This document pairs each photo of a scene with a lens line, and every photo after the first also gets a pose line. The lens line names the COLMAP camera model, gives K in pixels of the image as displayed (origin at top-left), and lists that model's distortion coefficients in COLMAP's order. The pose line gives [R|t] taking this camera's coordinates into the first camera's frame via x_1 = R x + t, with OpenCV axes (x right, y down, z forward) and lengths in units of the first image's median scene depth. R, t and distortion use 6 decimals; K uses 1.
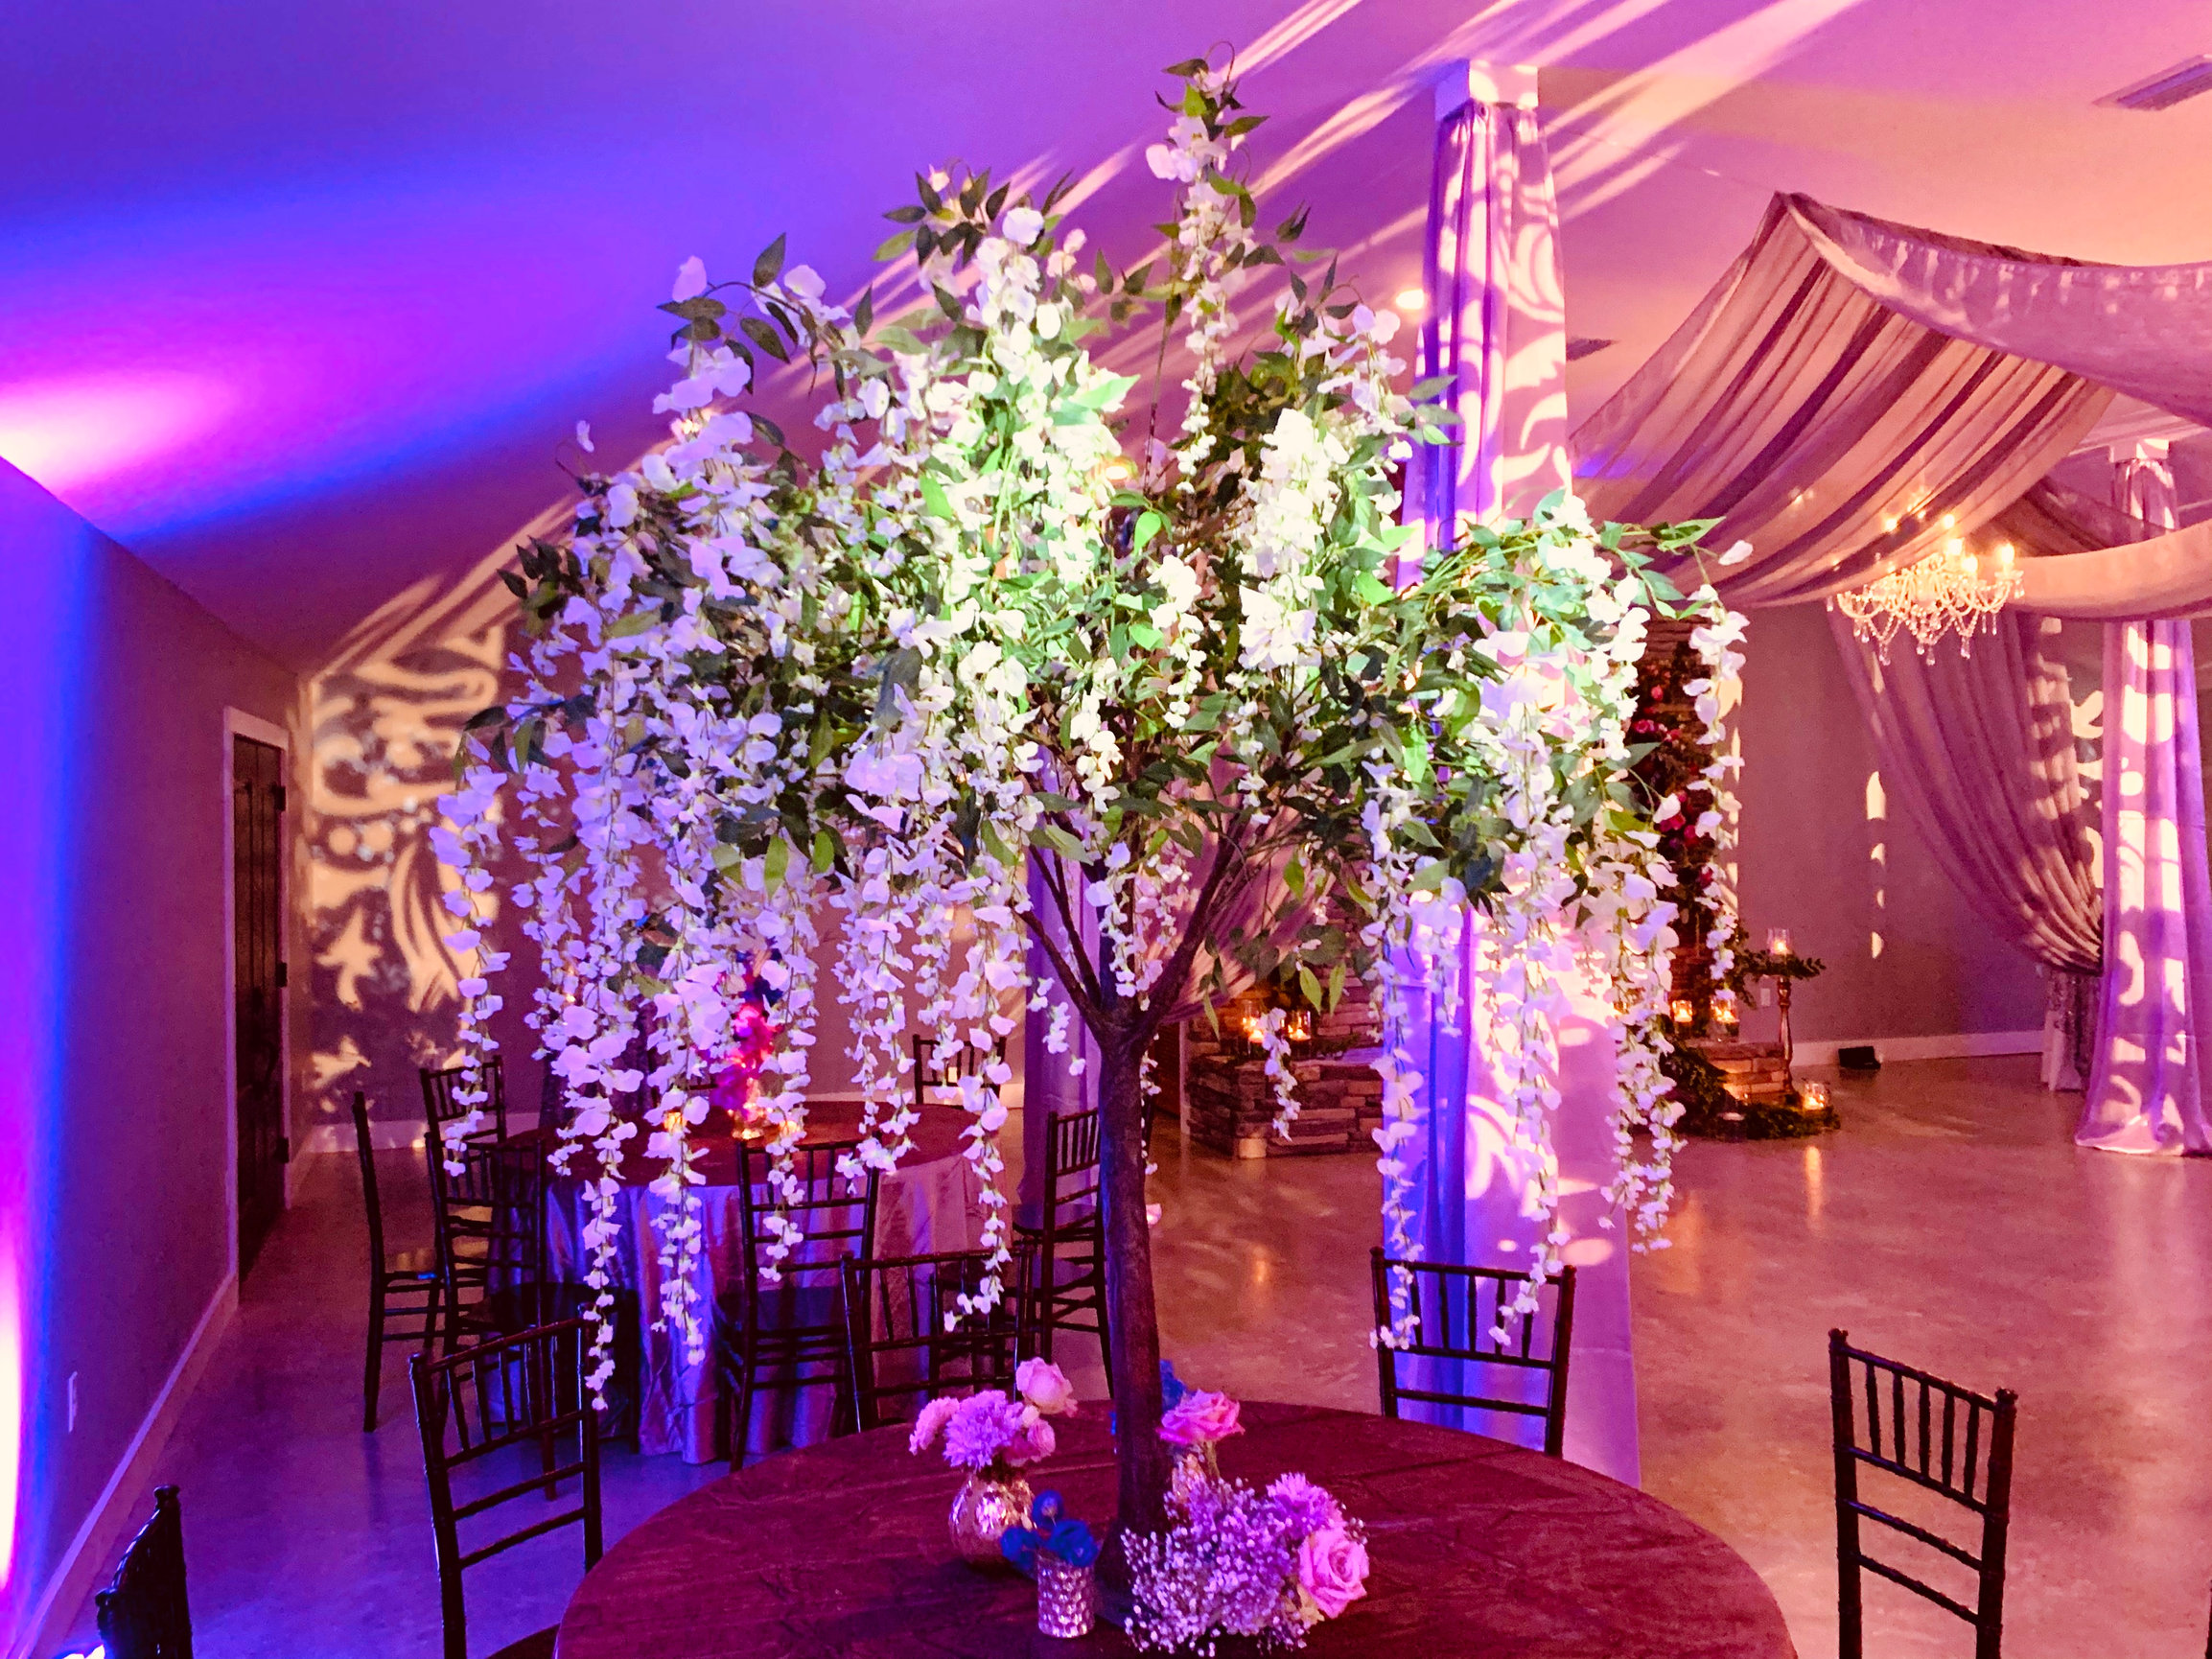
lens RADIAL K [[2007.8, 0, 1103.4], [0, 2007.8, 821.5], [0, 0, 1]] dist [-0.002476, 0.000000]
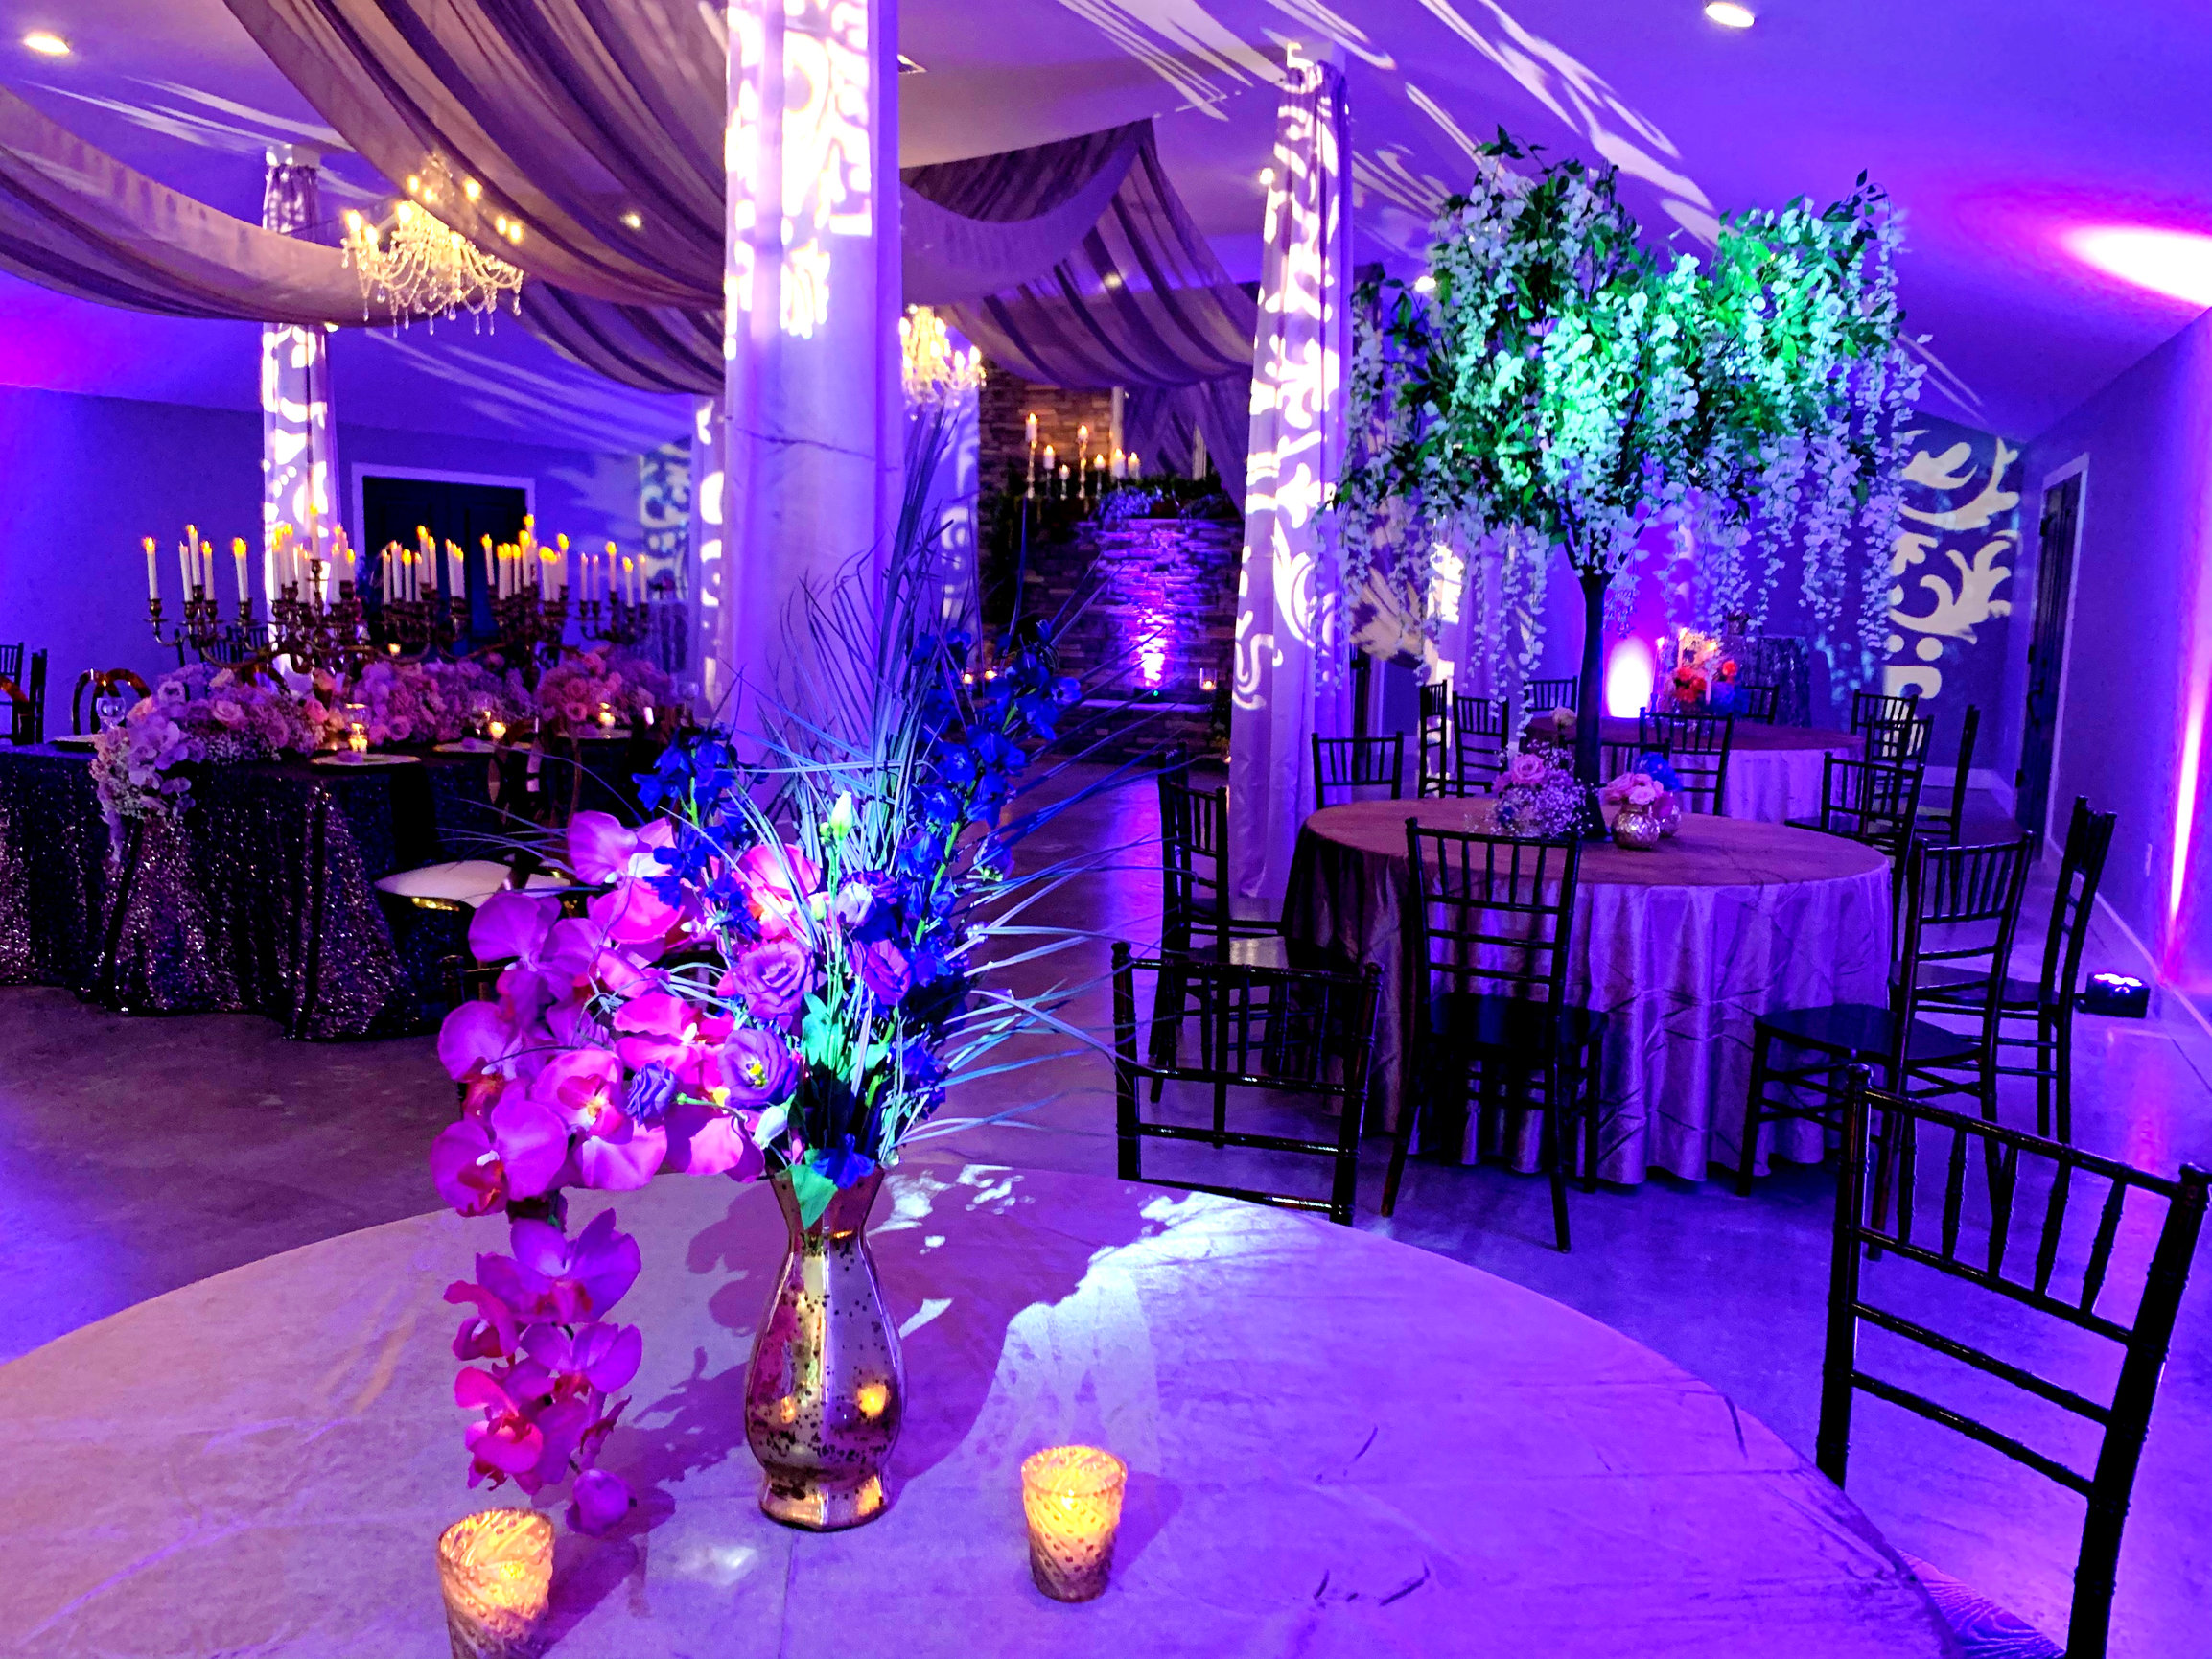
lens RADIAL K [[1676.3, 0, 1112.7], [0, 1676.3, 839.3], [0, 0, 1]] dist [0.018294, -0.008600]
pose [[0.769374, 0.128367, -0.625768, 0.959568], [-0.034982, 0.986598, 0.159377, 0.018174], [0.637840, -0.100730, 0.763553, 0.050748]]
